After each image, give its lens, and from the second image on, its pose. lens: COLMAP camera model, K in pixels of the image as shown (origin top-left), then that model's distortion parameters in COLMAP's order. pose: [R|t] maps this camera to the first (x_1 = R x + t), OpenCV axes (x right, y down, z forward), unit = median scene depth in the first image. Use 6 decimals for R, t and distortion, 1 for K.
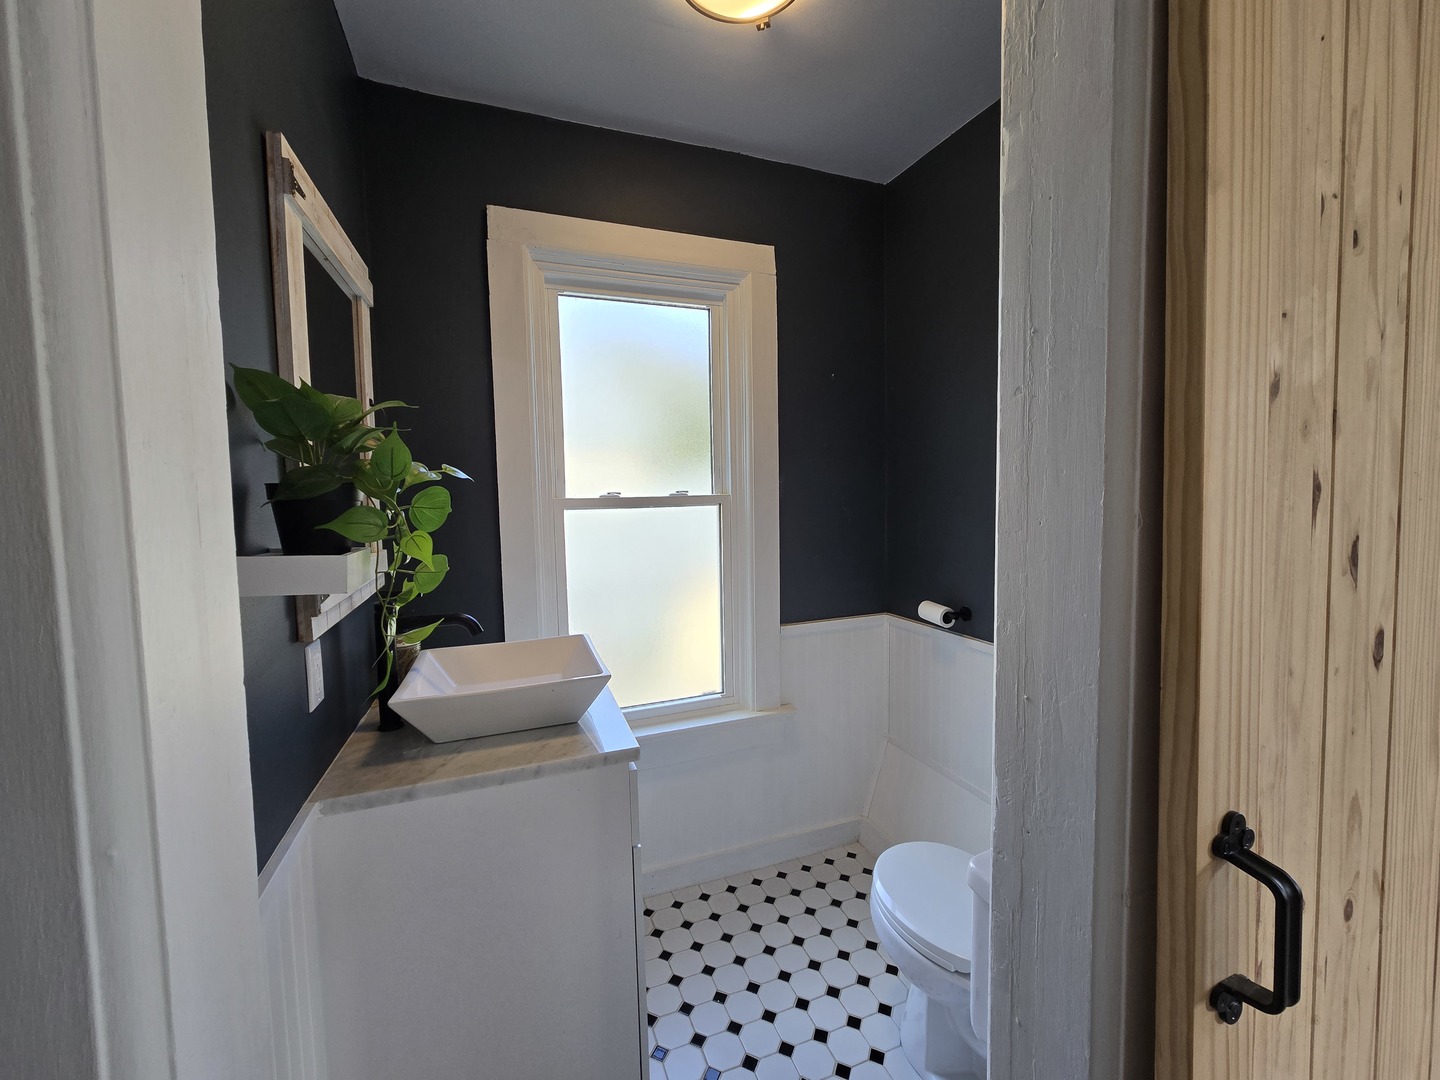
lens RADIAL K [[589.5, 0, 721.8], [0, 589.5, 528.8], [0, 0, 1]] dist [-0.000606, 0.000315]
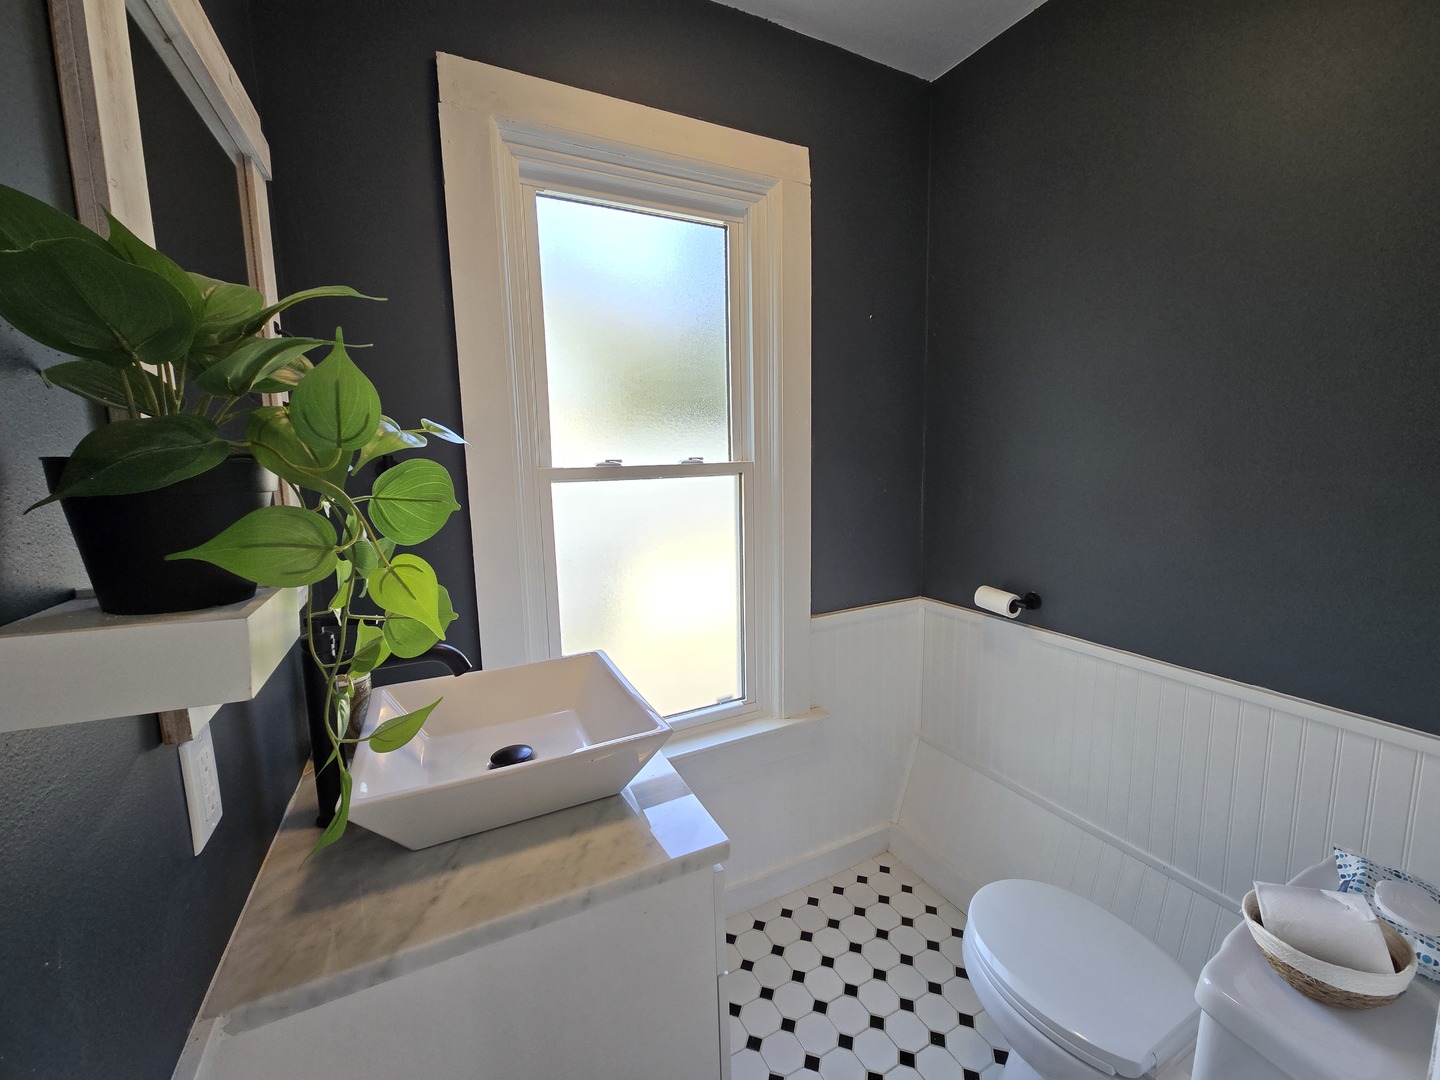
lens RADIAL K [[589.5, 0, 721.8], [0, 589.5, 528.8], [0, 0, 1]] dist [-0.000606, 0.000315]
pose [[0.994427, -0.014848, 0.104373, -0.197500], [0.008236, 0.997948, 0.063499, -0.030000], [-0.105102, -0.062285, 0.992509, 0.320054]]
